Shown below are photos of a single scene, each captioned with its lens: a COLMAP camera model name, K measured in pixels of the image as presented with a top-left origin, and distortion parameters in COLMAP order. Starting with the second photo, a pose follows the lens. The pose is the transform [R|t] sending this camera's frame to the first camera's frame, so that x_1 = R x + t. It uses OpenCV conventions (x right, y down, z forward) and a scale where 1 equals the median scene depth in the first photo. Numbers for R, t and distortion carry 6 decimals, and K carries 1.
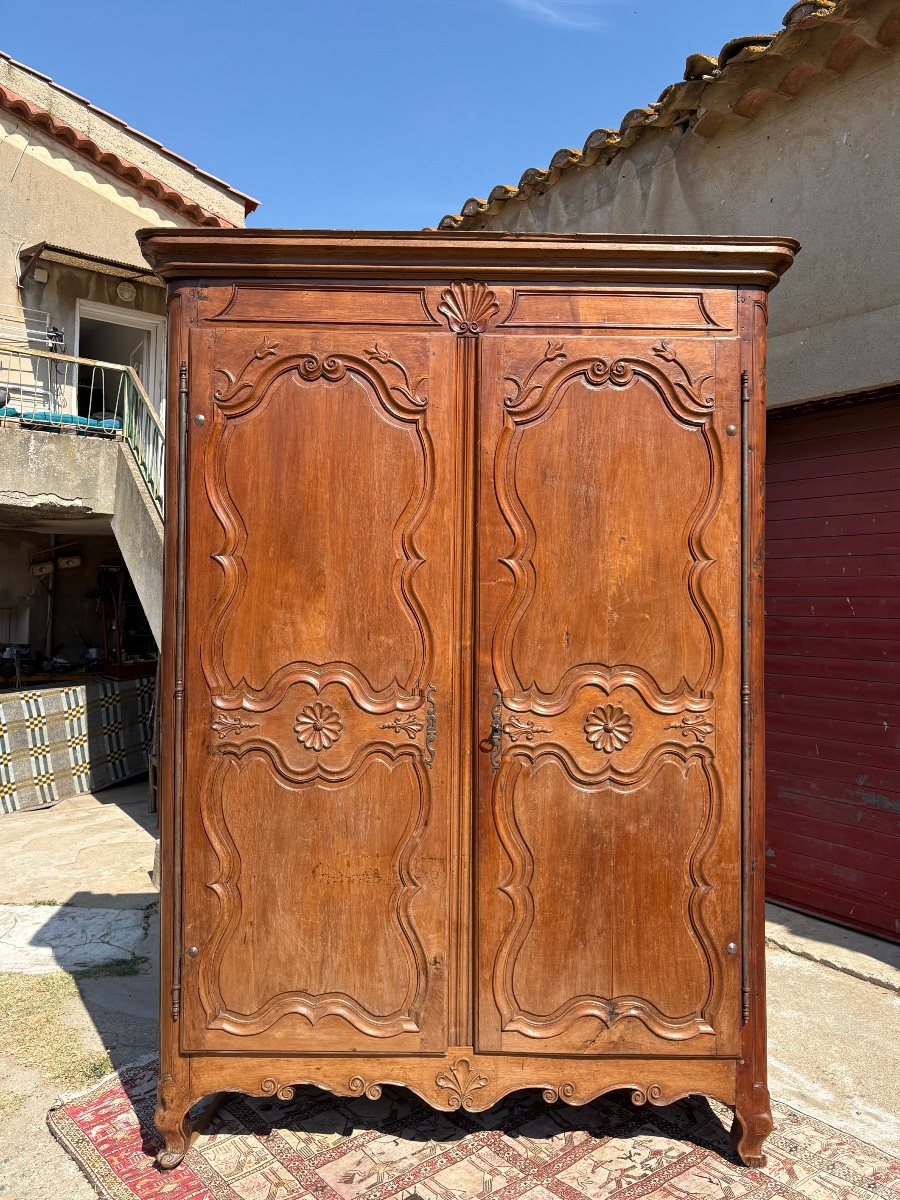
lens RADIAL K [[941.3, 0, 443.1], [0, 941.3, 598.8], [0, 0, 1]] dist [0.066453, -0.074416]
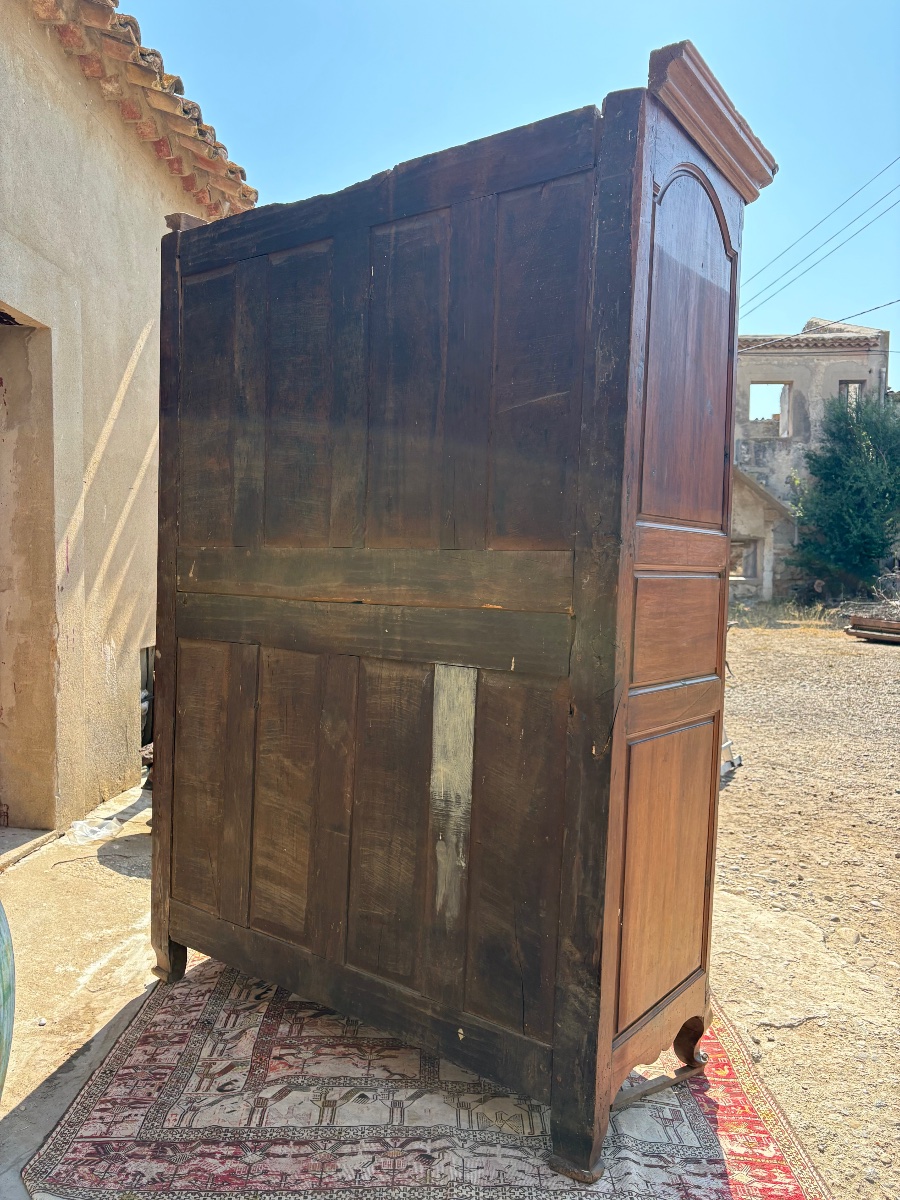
lens RADIAL K [[909.0, 0, 452.3], [0, 909.0, 599.0], [0, 0, 1]] dist [0.058422, -0.064601]
pose [[-0.793698, -0.055929, 0.605735, -0.662298], [-0.039924, 0.998407, 0.039873, 0.059277], [-0.607000, 0.007464, -0.794666, 1.977044]]
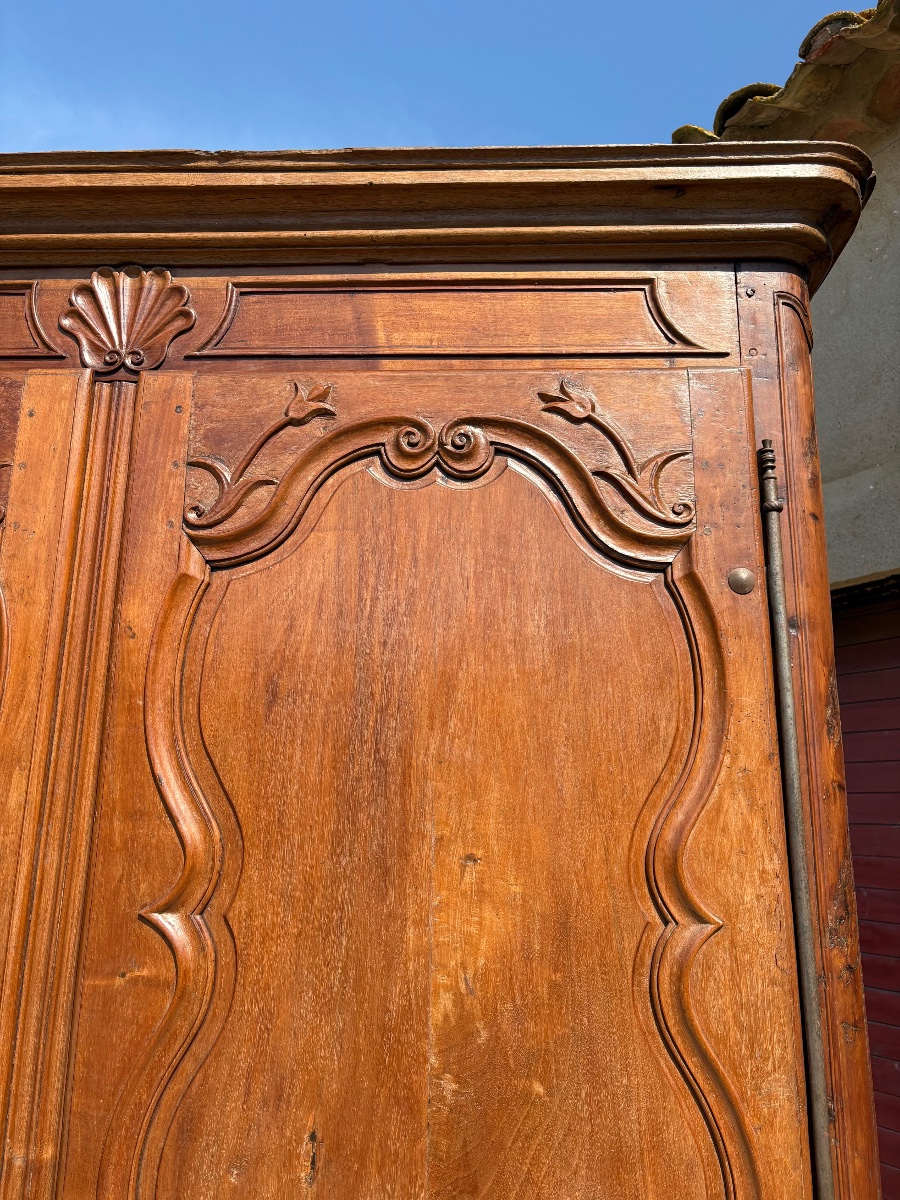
lens RADIAL K [[909.0, 0, 445.8], [0, 909.0, 600.4], [0, 0, 1]] dist [0.058422, -0.064601]
pose [[0.997706, -0.008244, -0.067196, 0.206287], [-0.007160, 0.974142, -0.225824, -0.081580], [0.067320, 0.225787, 0.971848, 0.620512]]
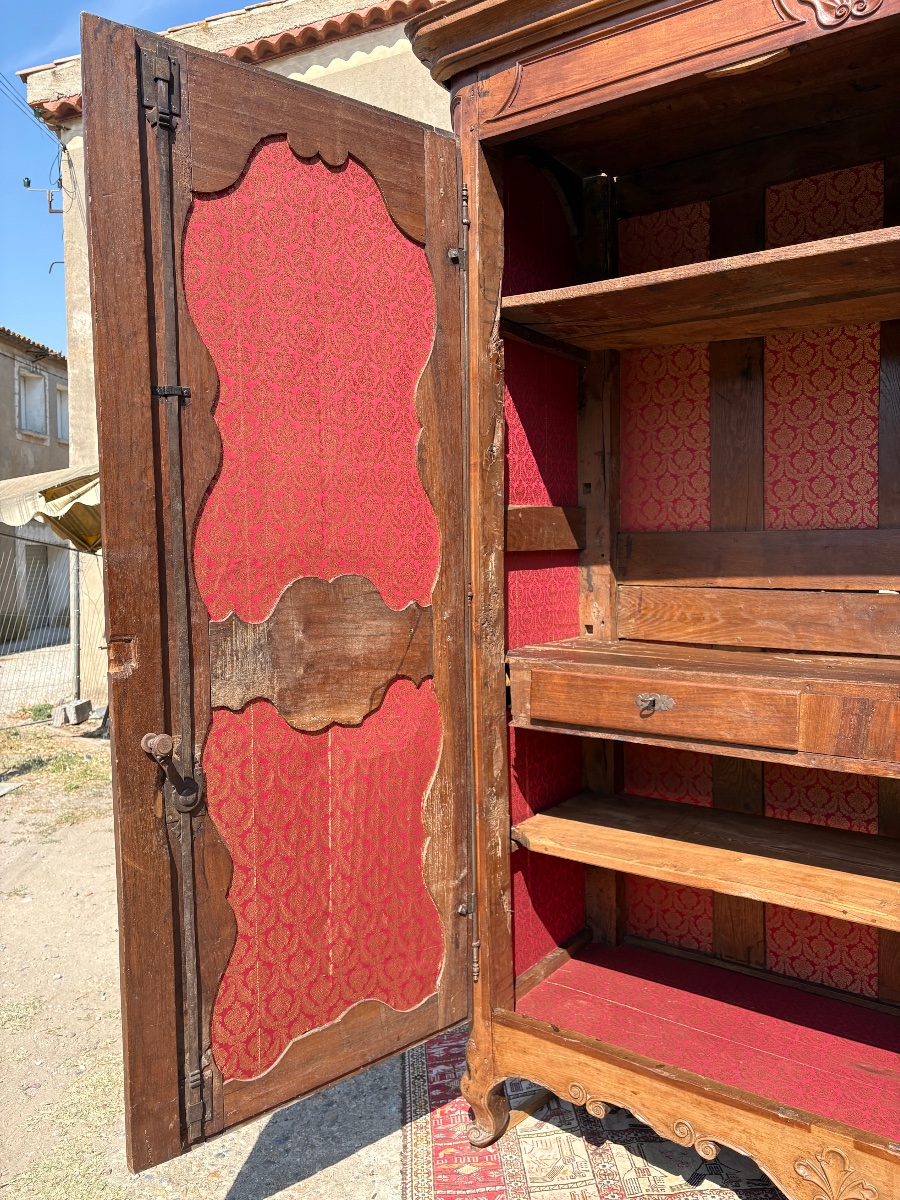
lens RADIAL K [[909.0, 0, 439.9], [0, 909.0, 601.4], [0, 0, 1]] dist [0.058422, -0.064601]
pose [[0.810320, 0.016594, -0.585753, 0.167593], [0.025021, 0.997708, 0.062878, 0.051033], [0.585454, -0.065607, 0.808047, 0.339359]]
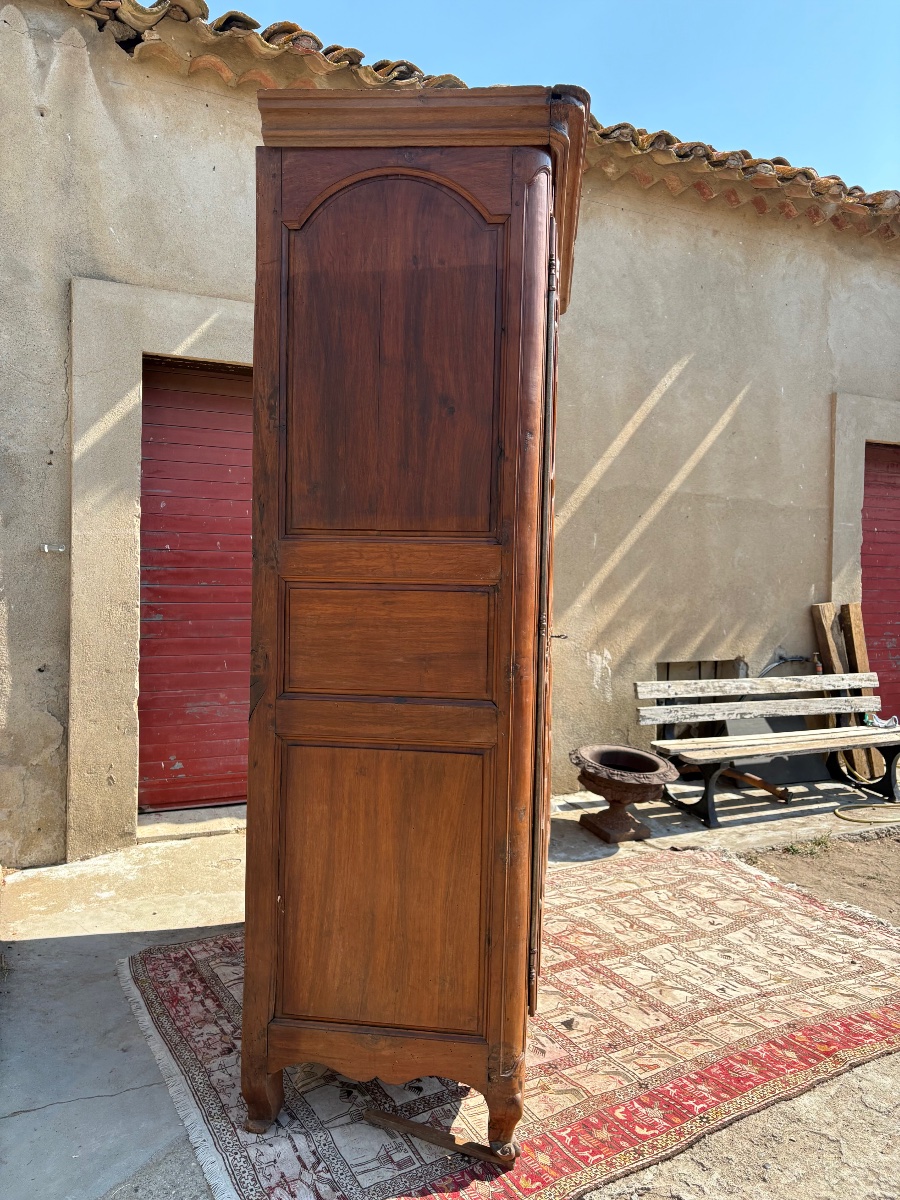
lens RADIAL K [[909.0, 0, 445.7], [0, 909.0, 600.1], [0, 0, 1]] dist [0.058422, -0.064601]
pose [[0.137713, -0.044885, 0.989455, -1.138944], [-0.021335, 0.998606, 0.048270, 0.032392], [-0.990242, -0.027757, 0.136564, 0.966663]]
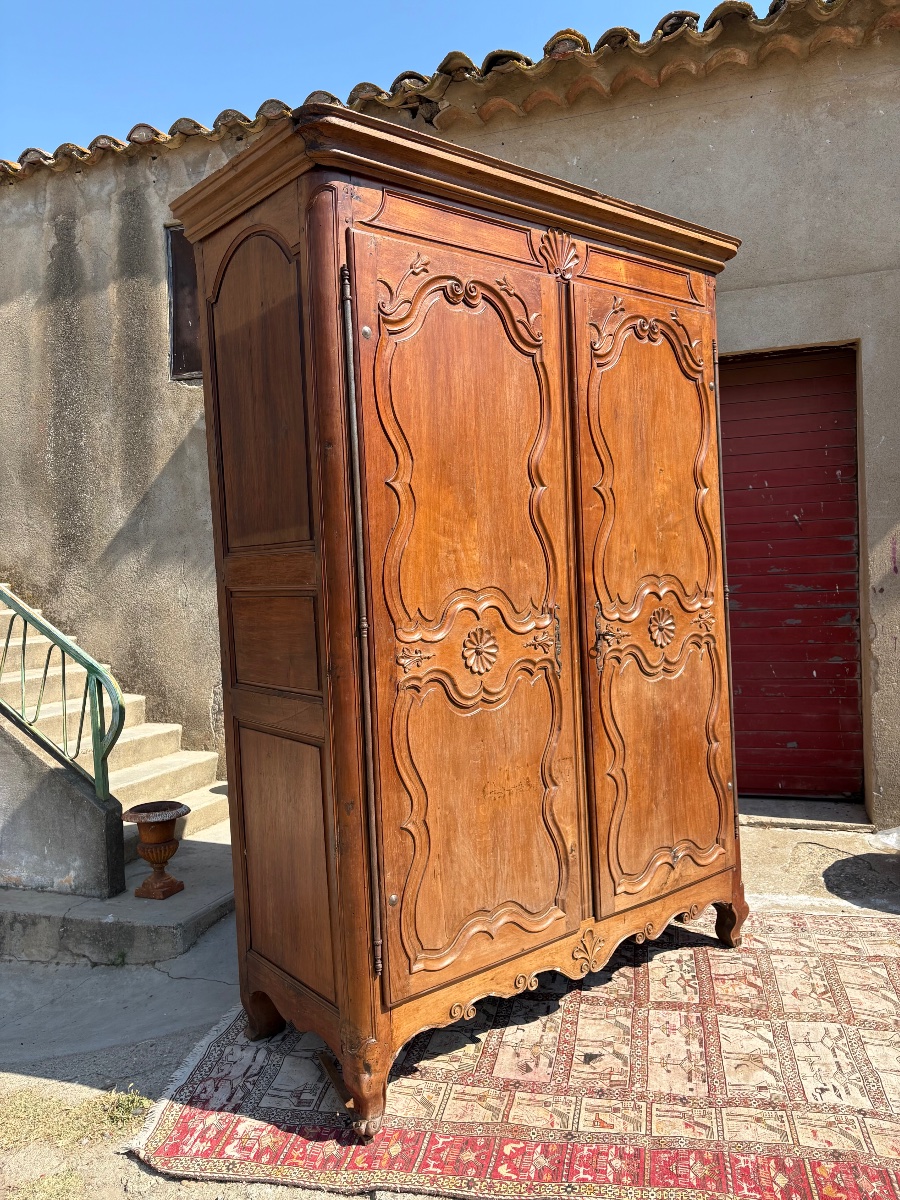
lens RADIAL K [[909.0, 0, 446.4], [0, 909.0, 602.6], [0, 0, 1]] dist [0.058422, -0.064601]
pose [[0.786054, -0.072378, 0.613905, -0.753441], [0.051448, 0.997336, 0.051709, 0.030454], [-0.616013, -0.009061, 0.787684, 0.248391]]
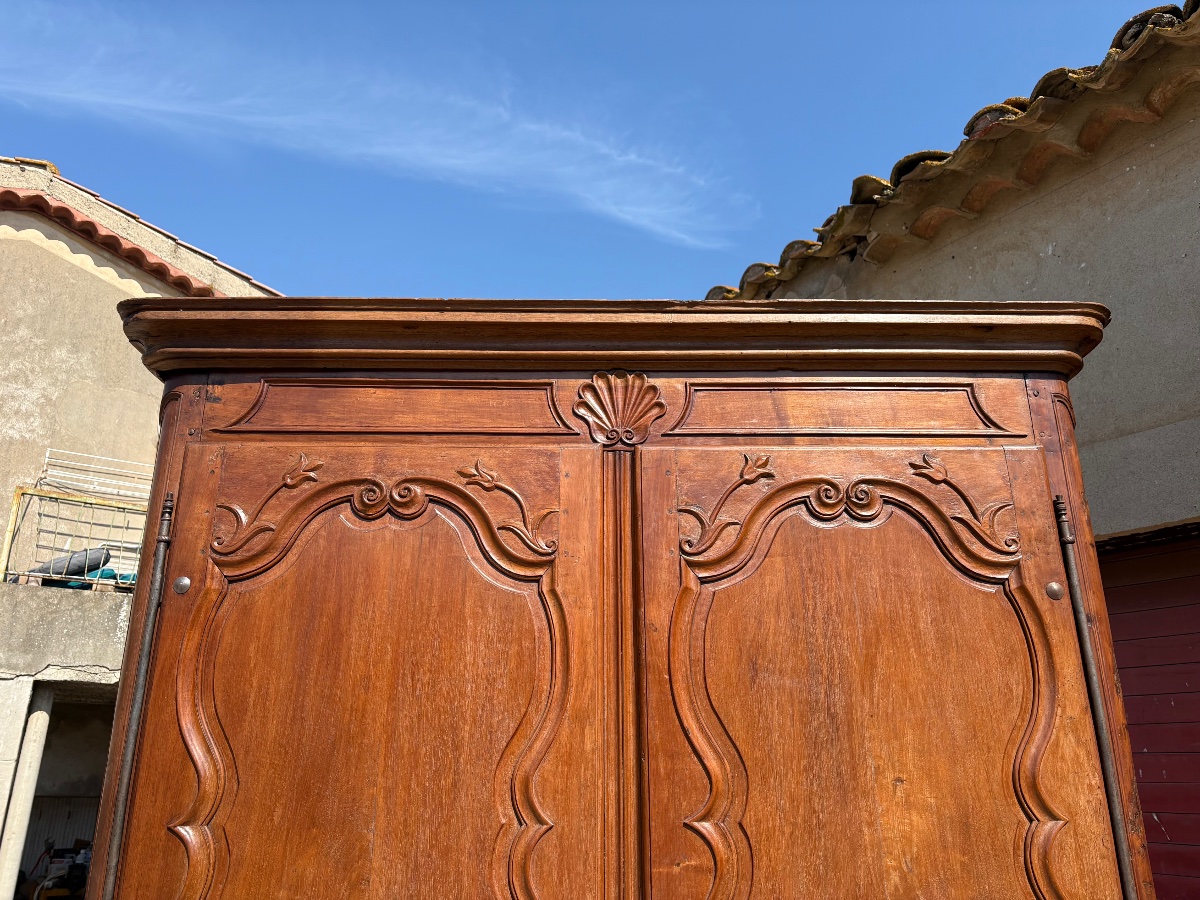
lens RADIAL K [[909.0, 0, 596.9], [0, 909.0, 456.6], [0, 0, 1]] dist [0.058422, -0.064601]
pose [[0.999908, -0.013513, 0.000828, 0.010195], [0.013113, 0.951440, -0.307554, -0.081628], [0.003368, 0.307536, 0.951530, 0.410649]]
